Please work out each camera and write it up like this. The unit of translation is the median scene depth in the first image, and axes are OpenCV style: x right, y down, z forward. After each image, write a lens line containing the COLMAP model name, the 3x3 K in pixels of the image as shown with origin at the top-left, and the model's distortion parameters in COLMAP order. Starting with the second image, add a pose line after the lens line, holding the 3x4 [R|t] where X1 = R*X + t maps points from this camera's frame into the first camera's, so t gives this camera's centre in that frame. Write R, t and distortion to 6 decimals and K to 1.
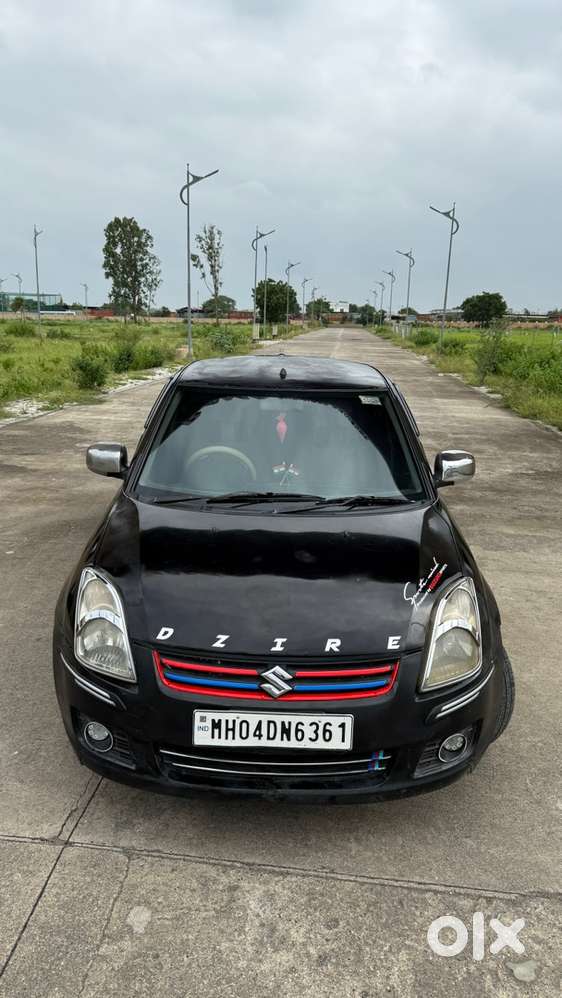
lens RADIAL K [[717.6, 0, 272.0], [0, 717.6, 499.2], [0, 0, 1]] dist [0.040258, -0.051176]
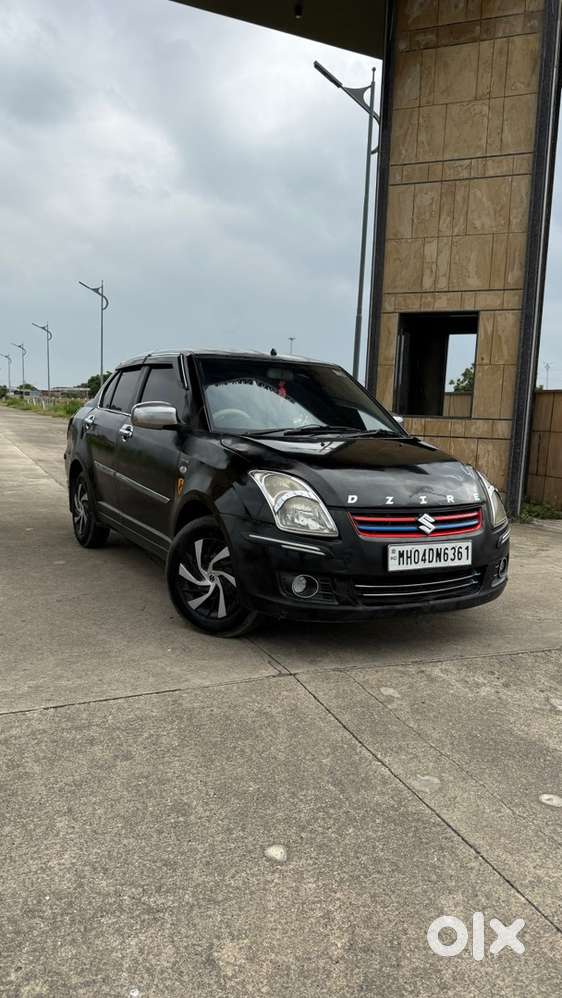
lens RADIAL K [[701.5, 0, 281.0], [0, 701.5, 499.0], [0, 0, 1]] dist [0.176049, -0.396011]
pose [[0.863884, -0.049994, 0.501204, -0.914090], [0.102635, 0.991657, -0.077987, 0.269710], [-0.493124, 0.118813, 0.861808, -0.092442]]
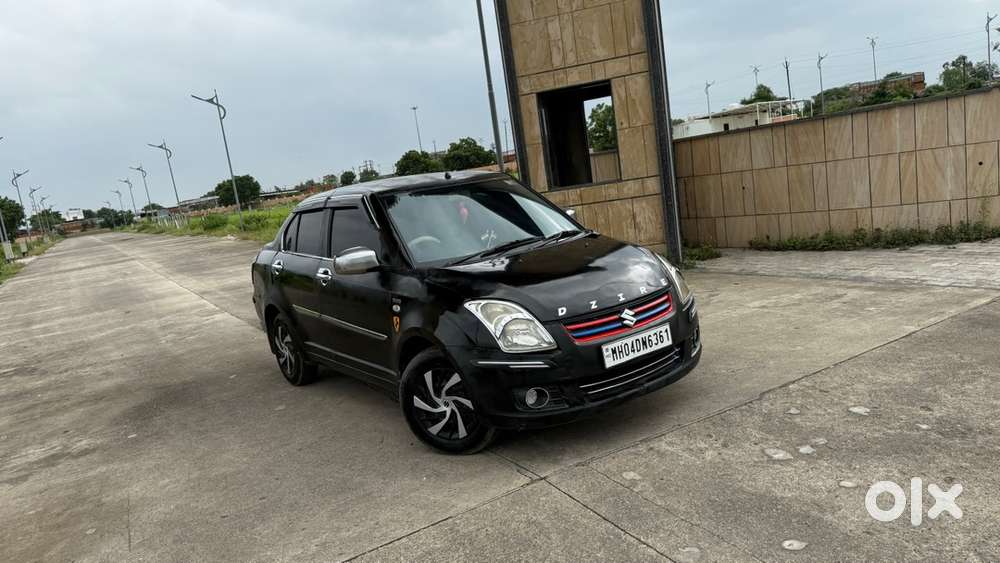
lens RADIAL K [[701.5, 0, 500.0], [0, 701.5, 281.5], [0, 0, 1]] dist [0.153896, -0.249195]
pose [[0.788082, -0.229830, 0.571056, -1.062467], [0.301650, 0.952854, -0.032800, 0.131505], [-0.536595, 0.198109, 0.820255, -0.168148]]
